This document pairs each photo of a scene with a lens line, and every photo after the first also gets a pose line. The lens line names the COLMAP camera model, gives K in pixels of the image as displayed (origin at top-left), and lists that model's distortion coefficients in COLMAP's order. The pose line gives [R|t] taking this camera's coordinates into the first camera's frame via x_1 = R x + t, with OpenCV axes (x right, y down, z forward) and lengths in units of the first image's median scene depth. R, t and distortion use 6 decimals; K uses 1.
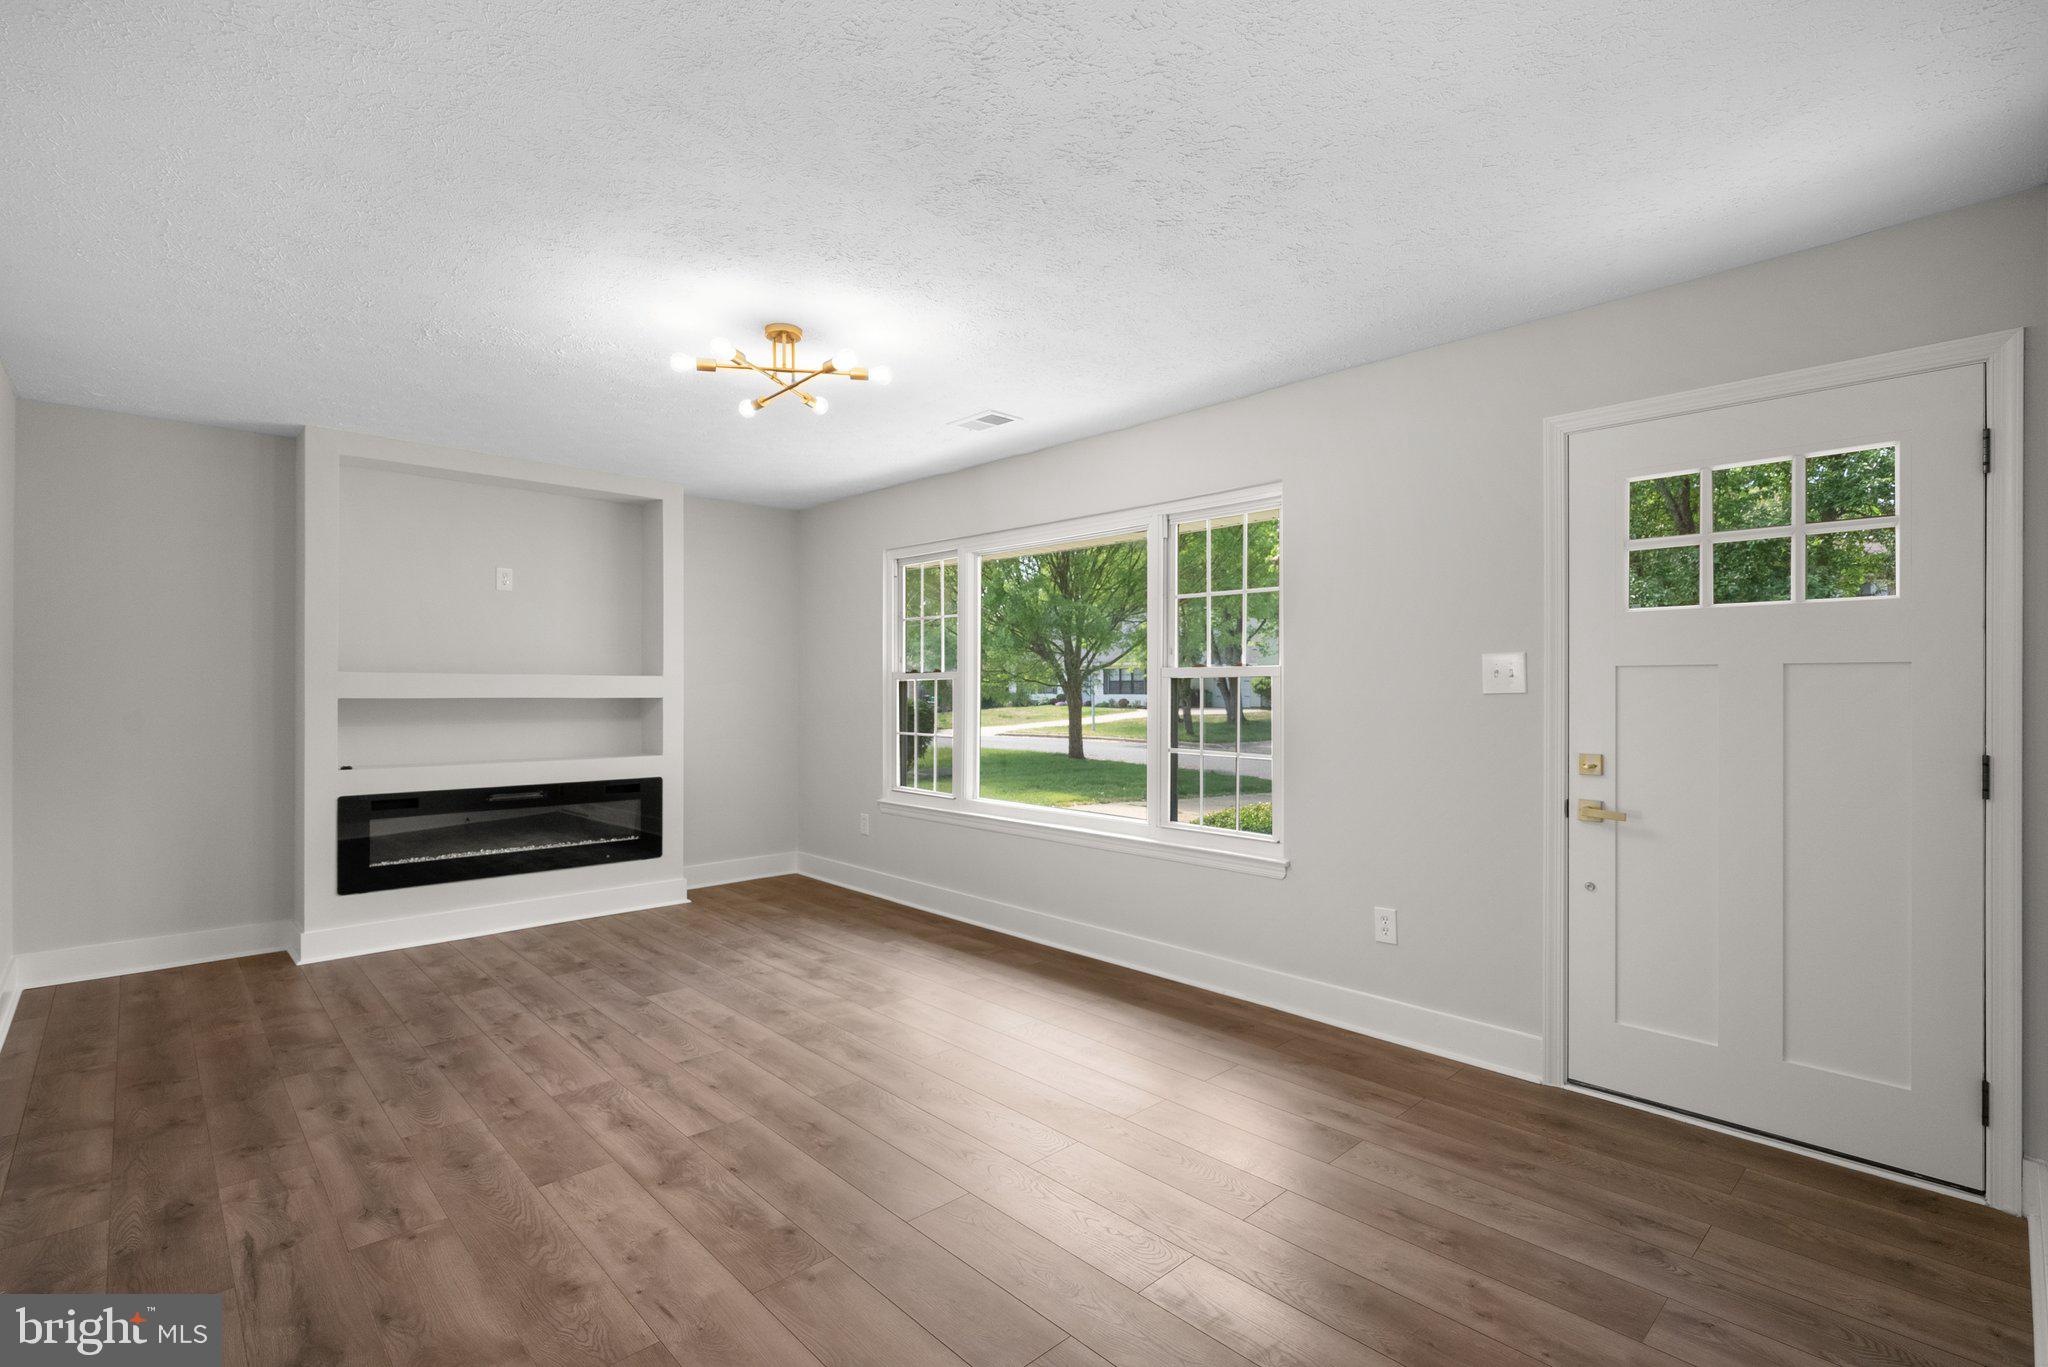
lens RADIAL K [[952.6, 0, 1017.5], [0, 952.6, 701.0], [0, 0, 1]] dist [-0.001259, -0.000829]
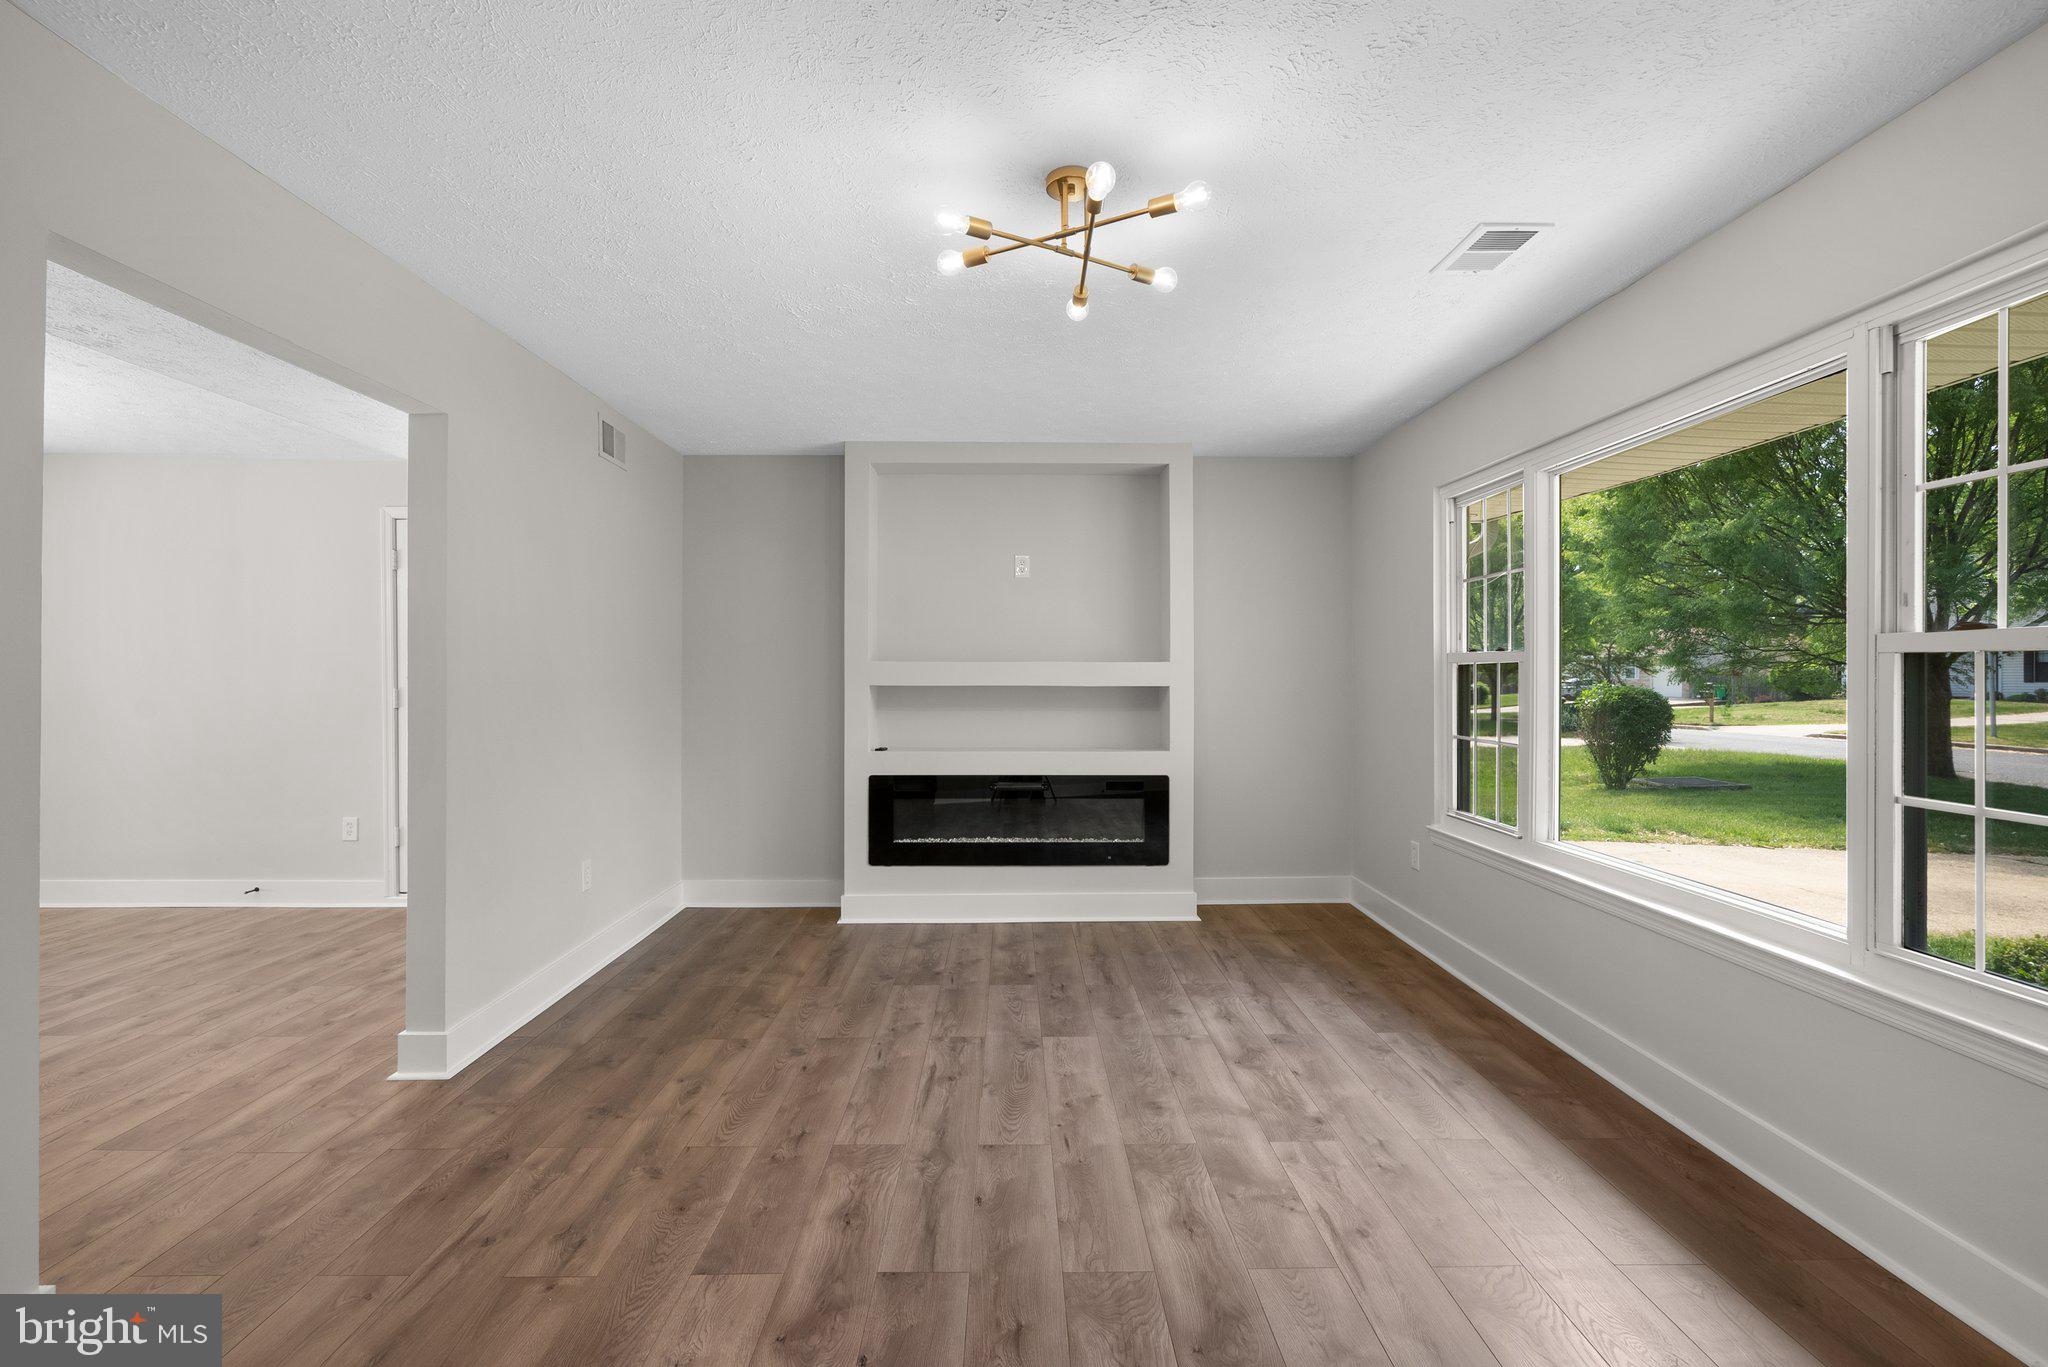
lens RADIAL K [[938.2, 0, 1018.6], [0, 938.2, 680.7], [0, 0, 1]] dist [-0.010723, 0.006861]
pose [[0.737040, 0.002098, -0.675846, 0.162275], [-0.006474, 0.999971, -0.003957, -0.006027], [0.675818, 0.007292, 0.737032, 0.361353]]
